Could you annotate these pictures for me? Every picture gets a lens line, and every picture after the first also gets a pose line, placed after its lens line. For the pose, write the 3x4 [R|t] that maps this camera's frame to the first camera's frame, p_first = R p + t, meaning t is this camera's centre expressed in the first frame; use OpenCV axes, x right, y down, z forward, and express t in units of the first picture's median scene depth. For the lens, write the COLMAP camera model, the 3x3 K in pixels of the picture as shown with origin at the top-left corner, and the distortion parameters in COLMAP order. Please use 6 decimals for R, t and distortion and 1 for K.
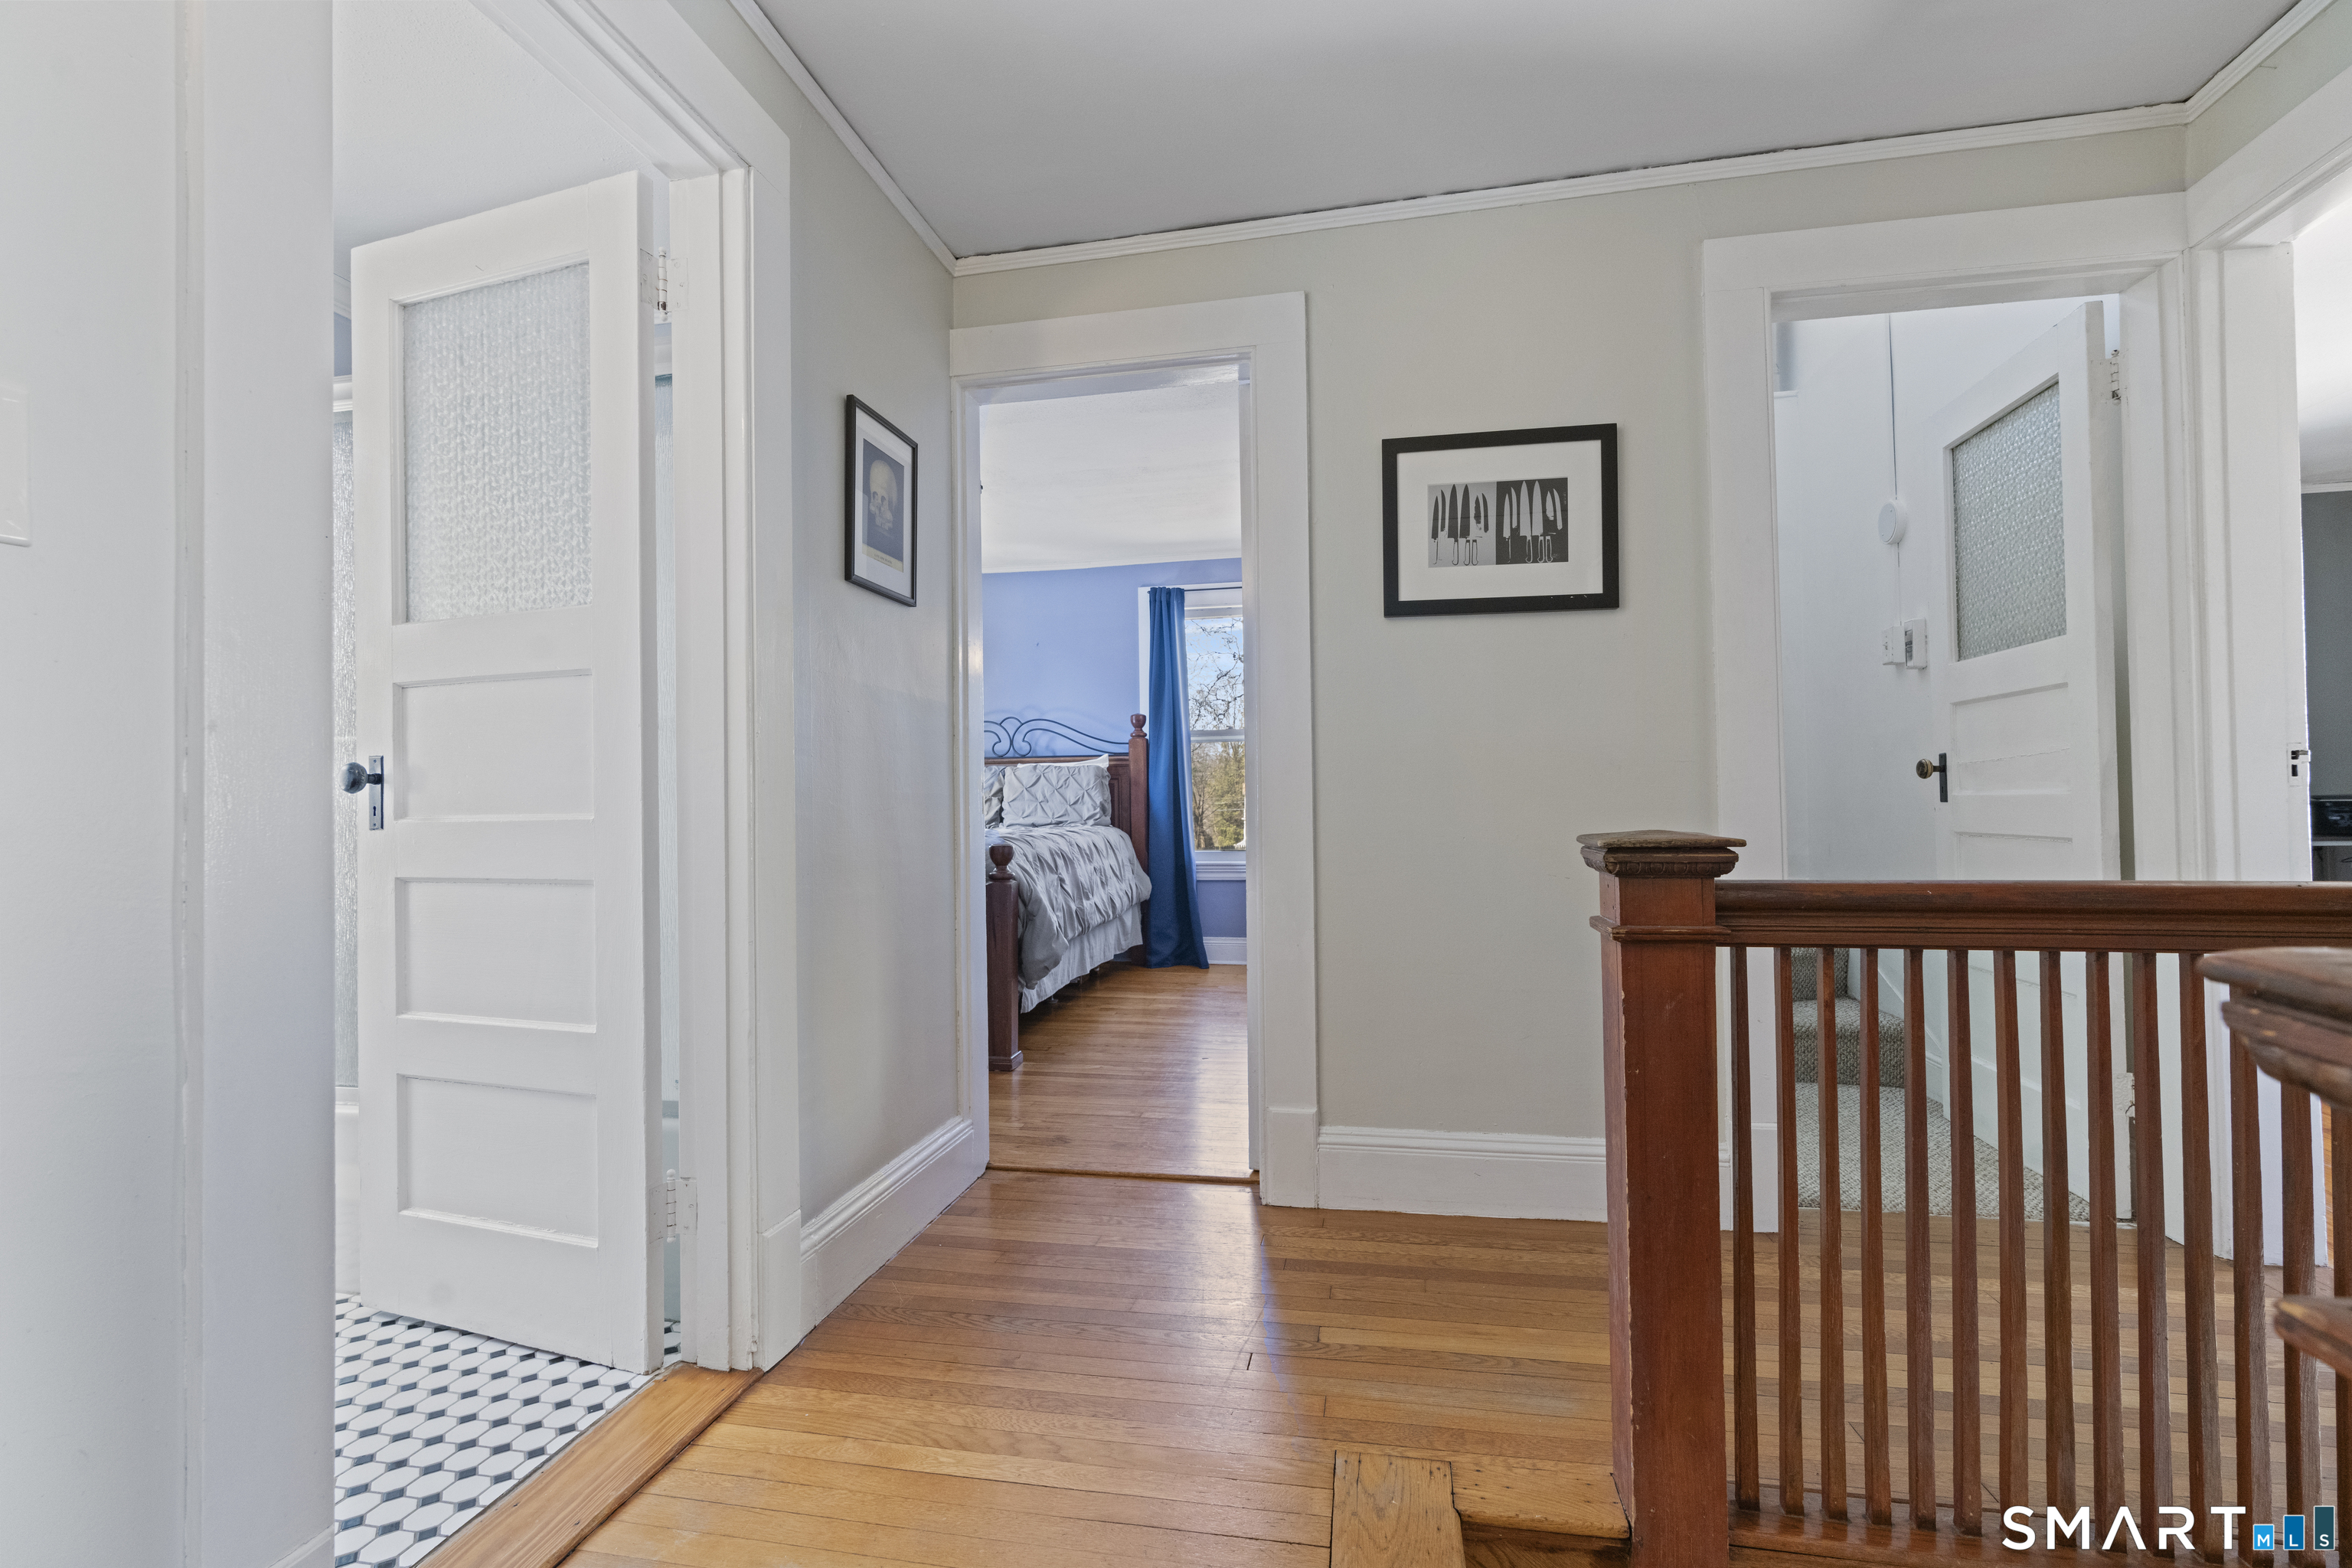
lens RADIAL K [[1068.7, 0, 1169.3], [0, 1068.7, 783.5], [0, 0, 1]] dist [0.001667, 0.001038]
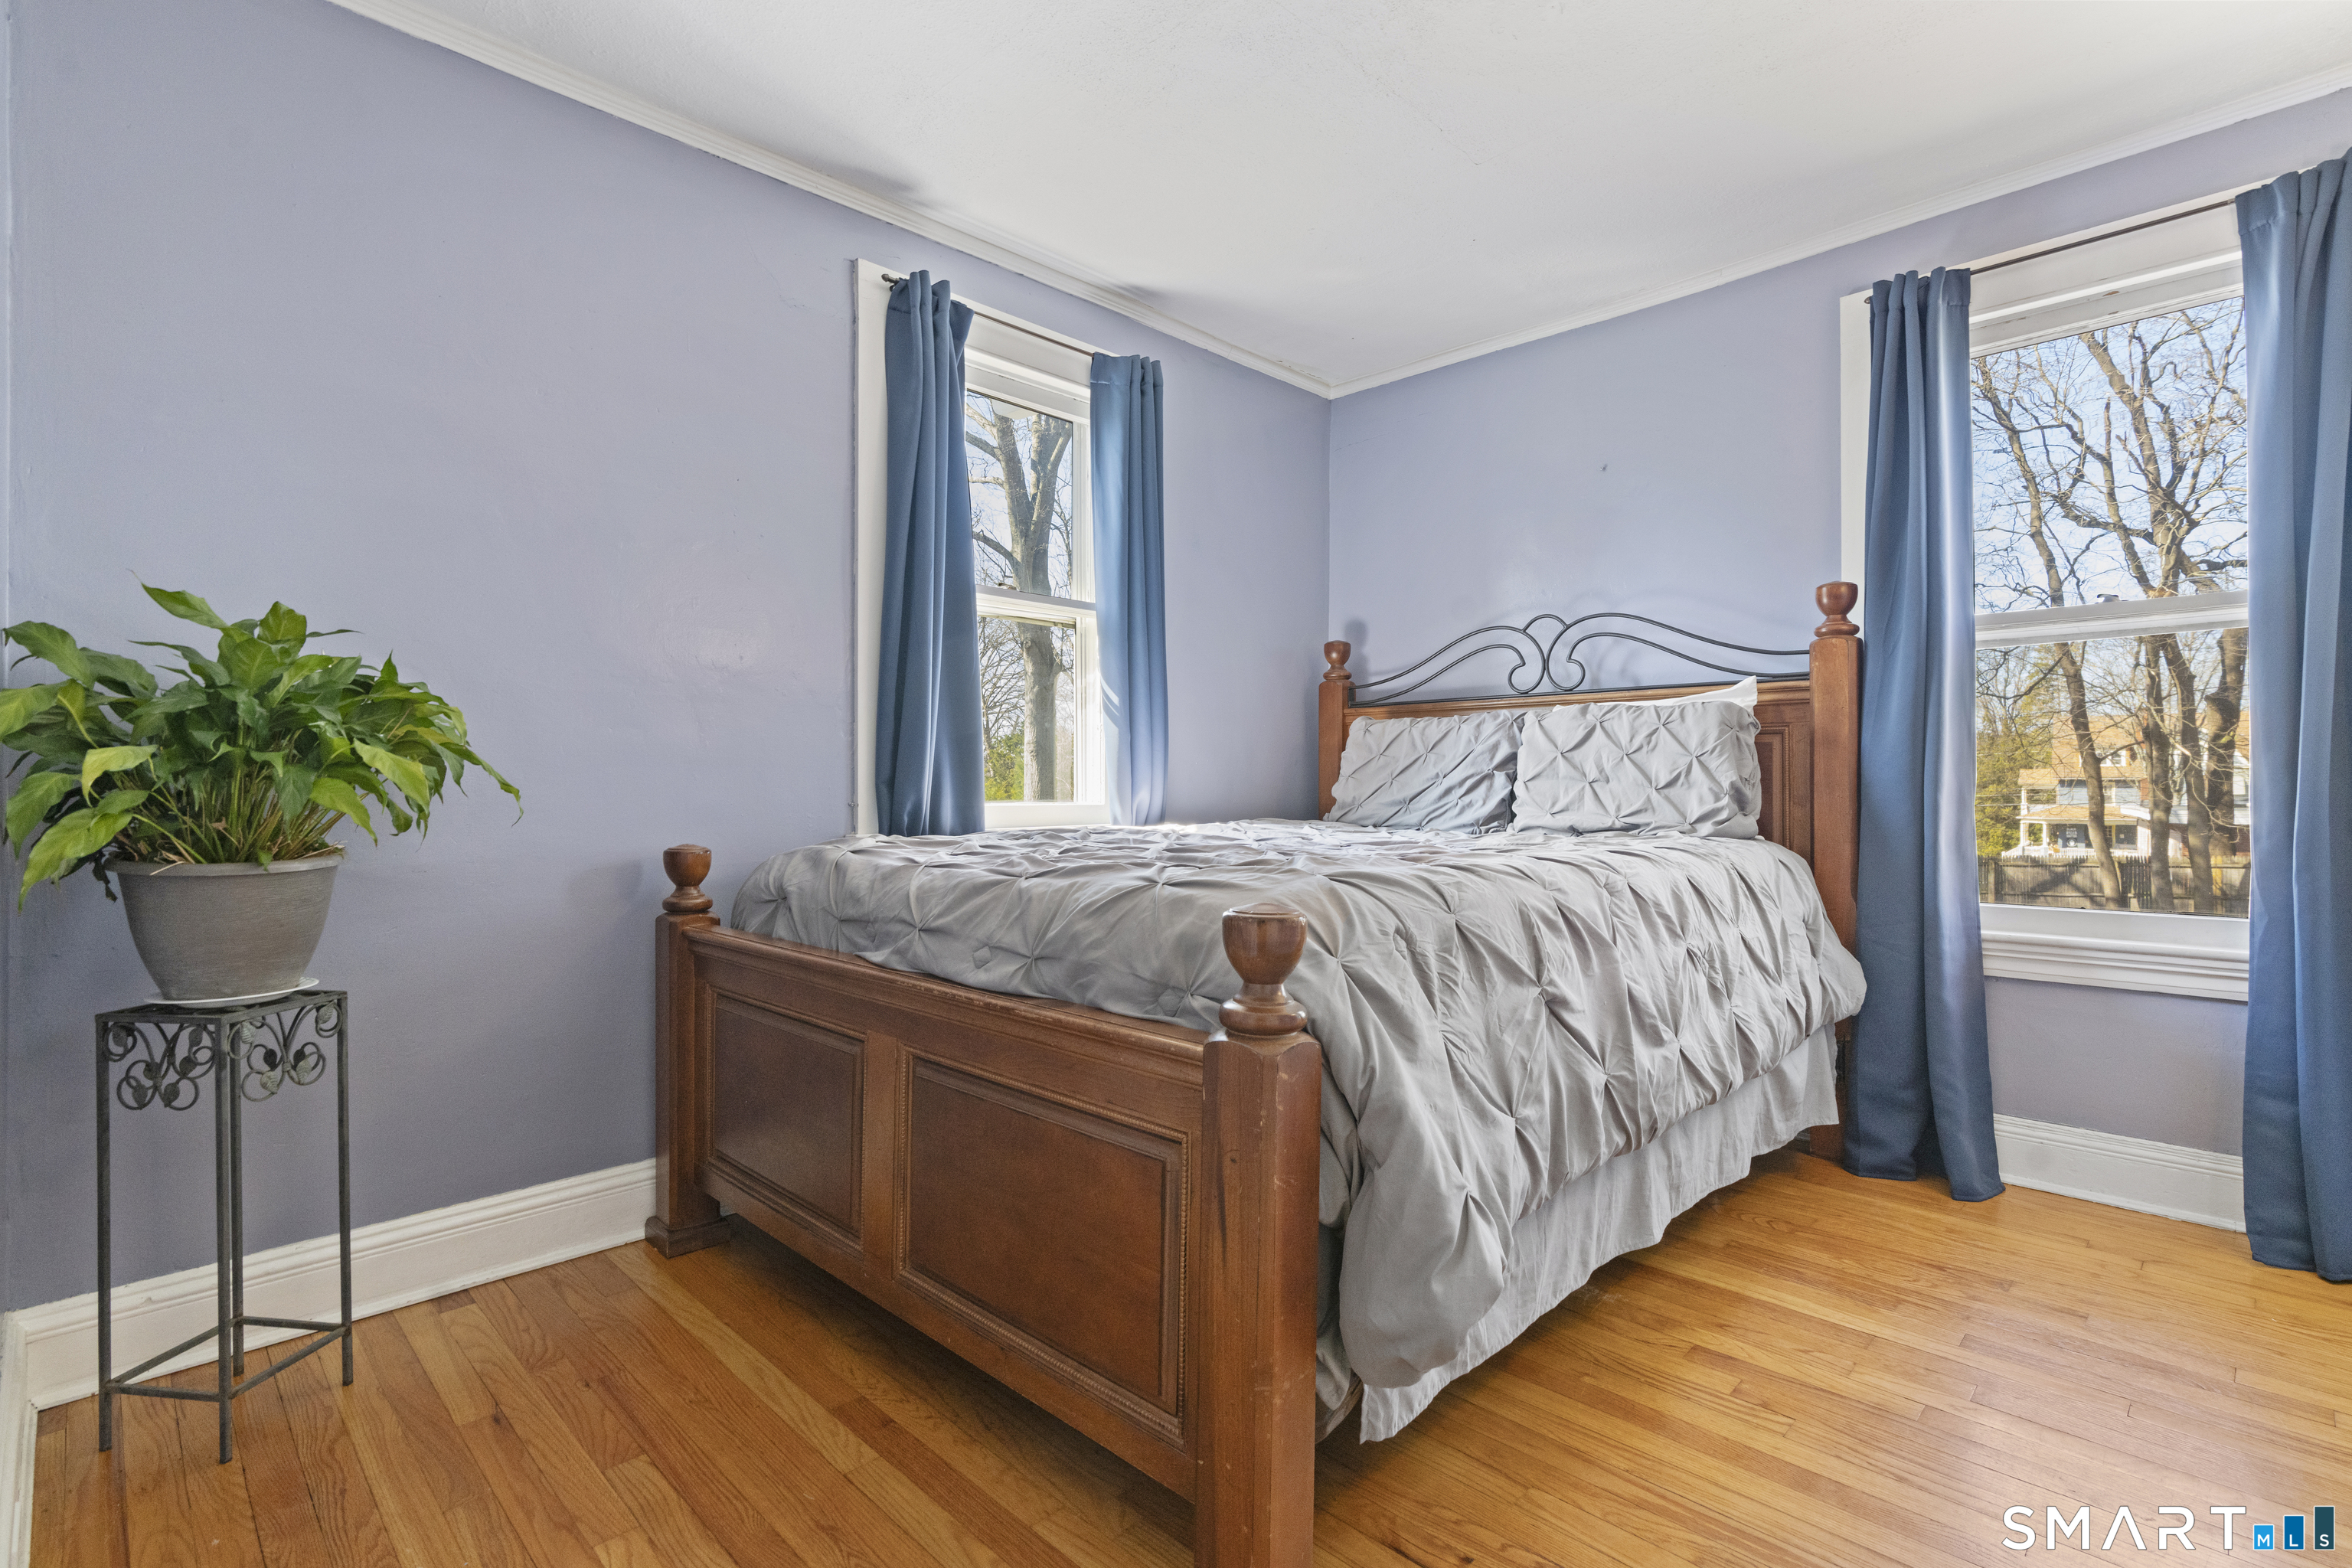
lens RADIAL K [[1080.1, 0, 1170.7], [0, 1080.1, 790.5], [0, 0, 1]] dist [-0.015271, -0.000176]
pose [[0.827309, 0.015286, -0.561540, -0.006943], [-0.004316, 0.999773, 0.020858, 0.011917], [0.561731, -0.014832, 0.827187, 0.496852]]
